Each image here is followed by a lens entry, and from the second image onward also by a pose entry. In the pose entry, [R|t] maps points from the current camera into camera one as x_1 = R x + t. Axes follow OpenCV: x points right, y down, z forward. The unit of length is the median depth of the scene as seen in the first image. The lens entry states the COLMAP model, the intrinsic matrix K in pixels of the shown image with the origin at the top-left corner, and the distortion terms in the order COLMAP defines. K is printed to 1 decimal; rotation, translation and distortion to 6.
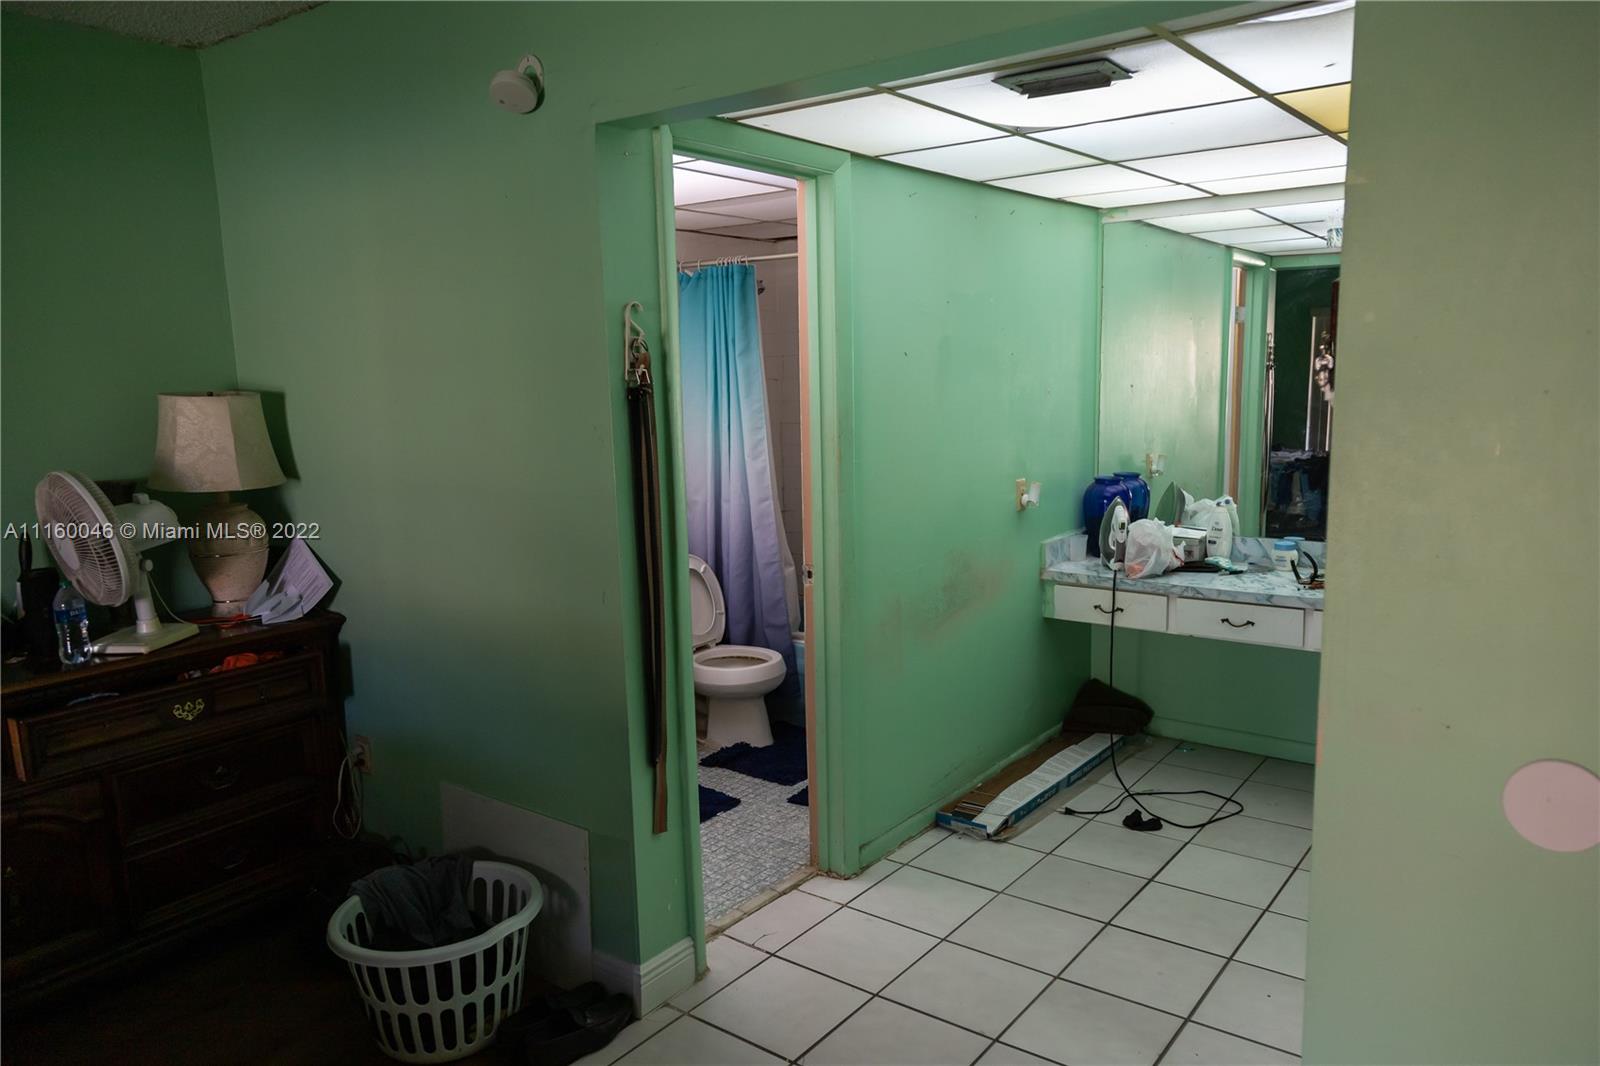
lens RADIAL K [[1096.8, 0, 801.5], [0, 1096.8, 540.6], [0, 0, 1]] dist [0.003339, 0.003095]
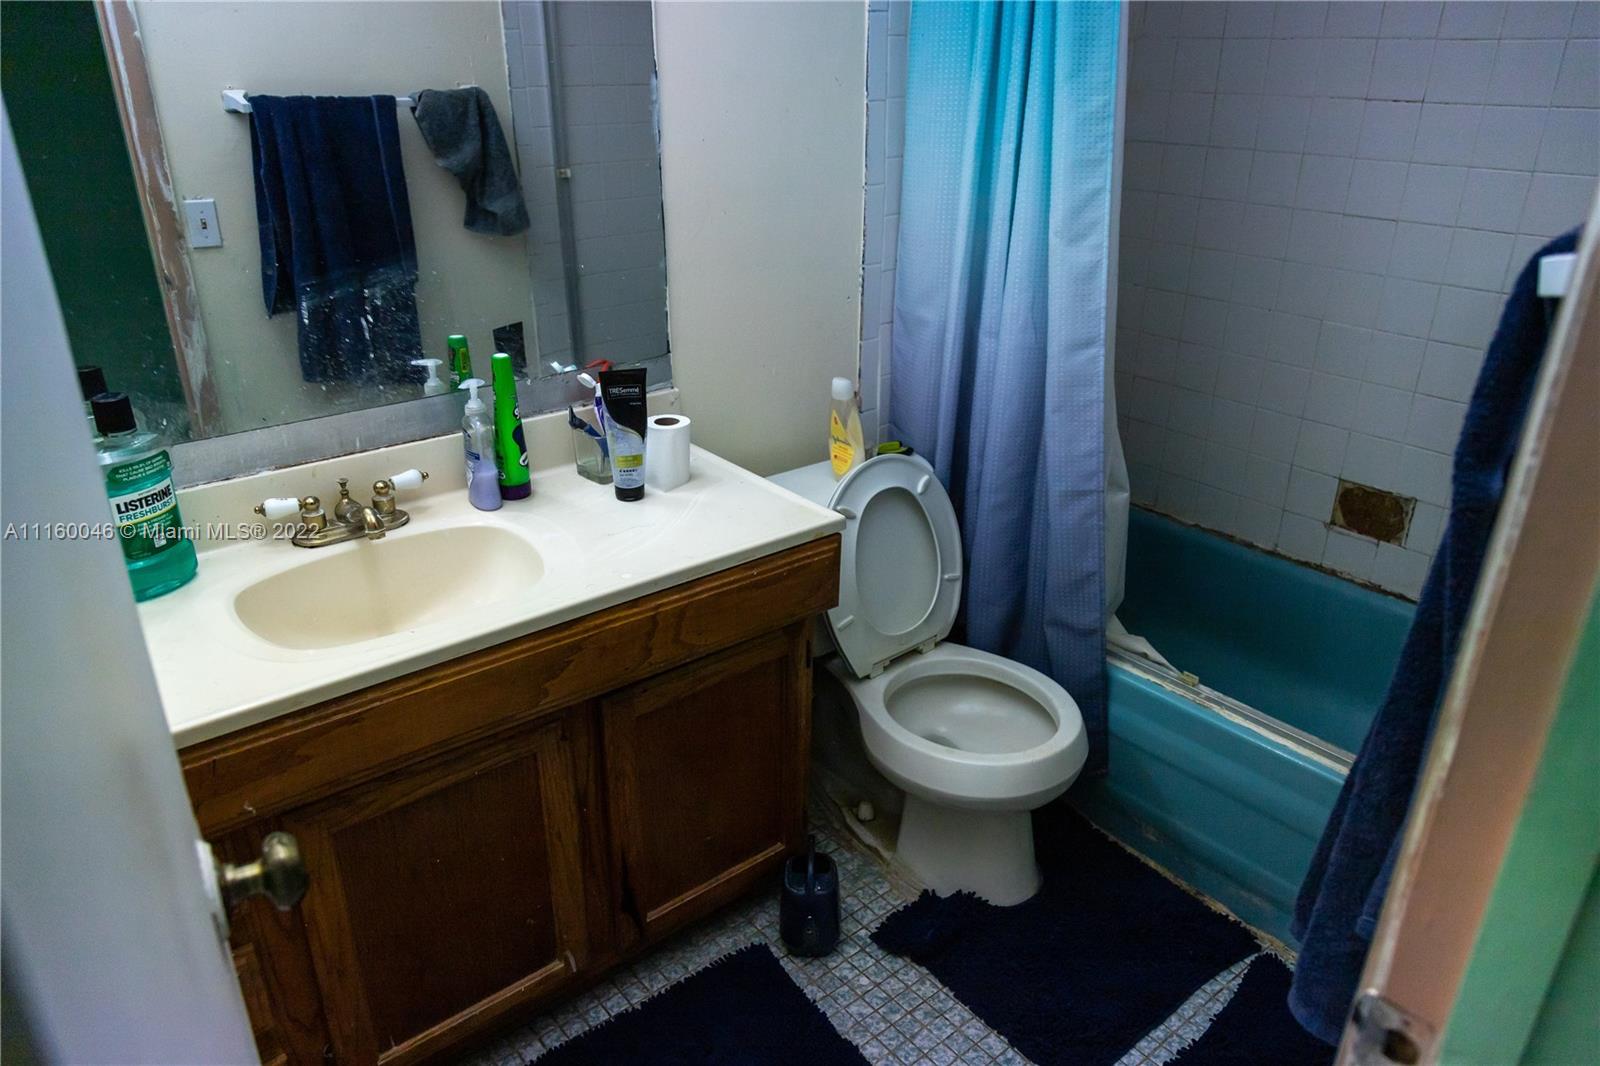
lens RADIAL K [[1096.8, 0, 812.3], [0, 1096.8, 536.6], [0, 0, 1]] dist [0.003339, 0.003095]
pose [[0.975477, 0.117360, -0.186201, -0.048050], [-0.064335, 0.961070, 0.268710, -0.071993], [0.210488, -0.250141, 0.945053, 0.565290]]
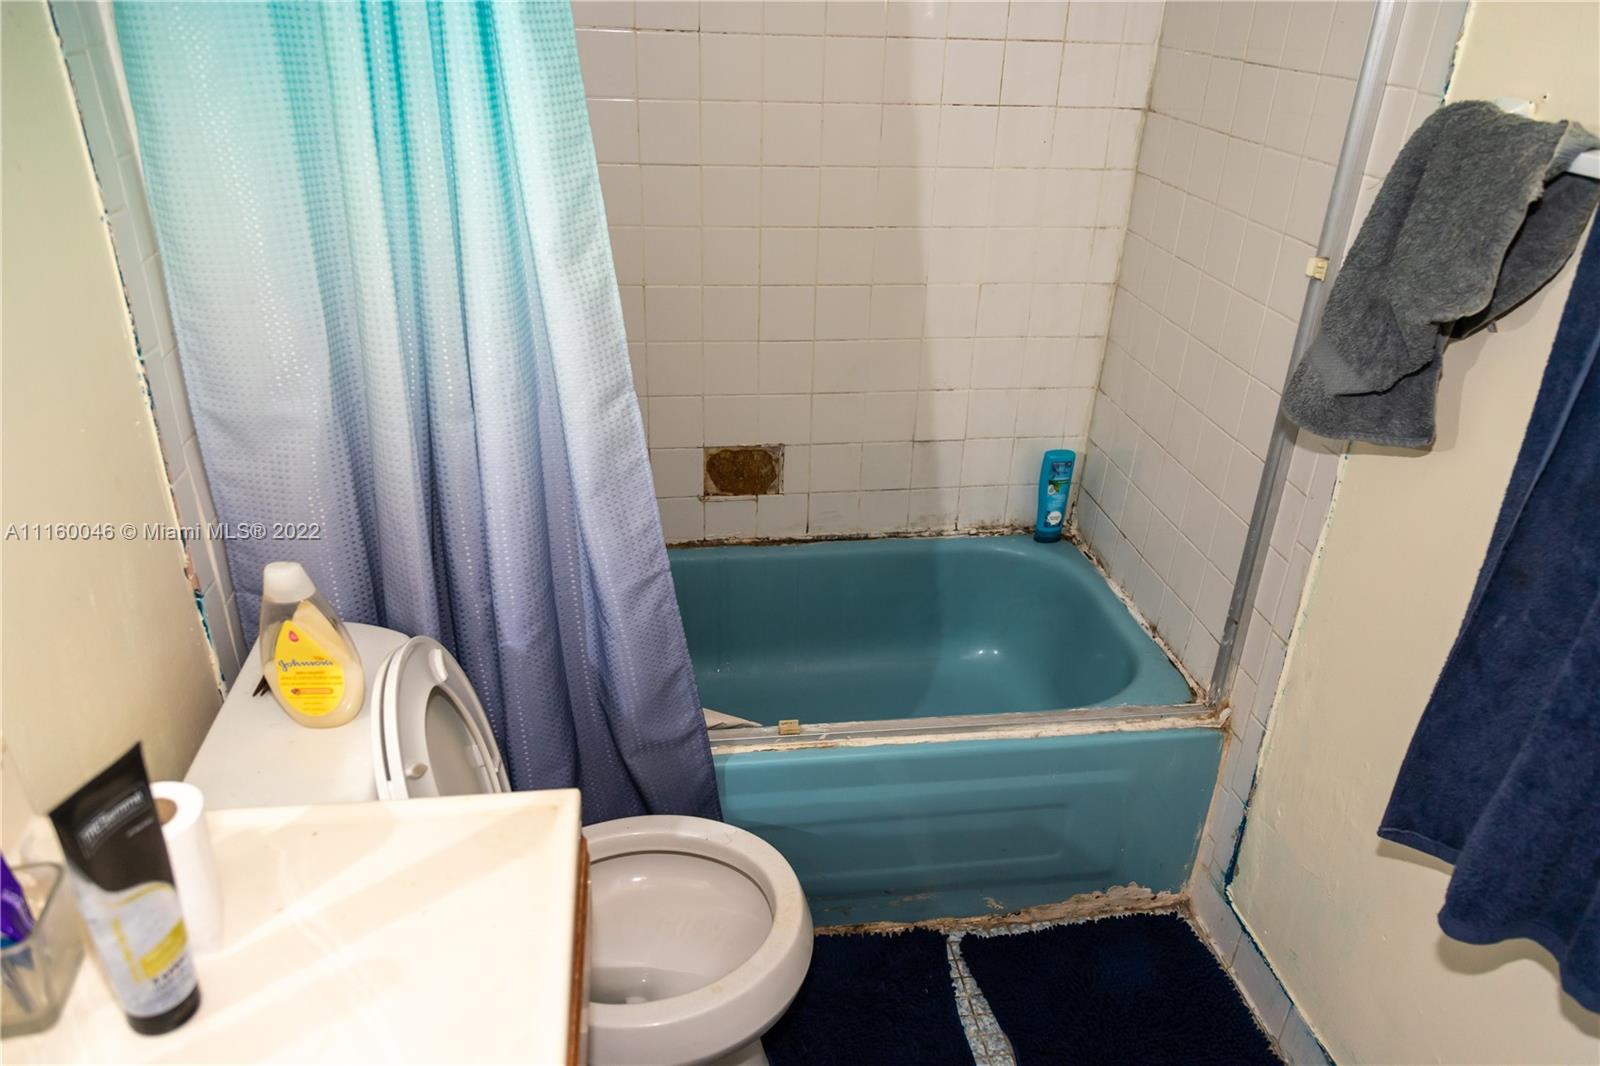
lens RADIAL K [[1096.8, 0, 795.9], [0, 1096.8, 543.2], [0, 0, 1]] dist [0.003339, 0.003095]
pose [[0.702732, -0.282068, 0.653151, -0.203537], [0.063931, 0.939371, 0.336890, -0.095265], [-0.708577, -0.194987, 0.678159, 0.752762]]
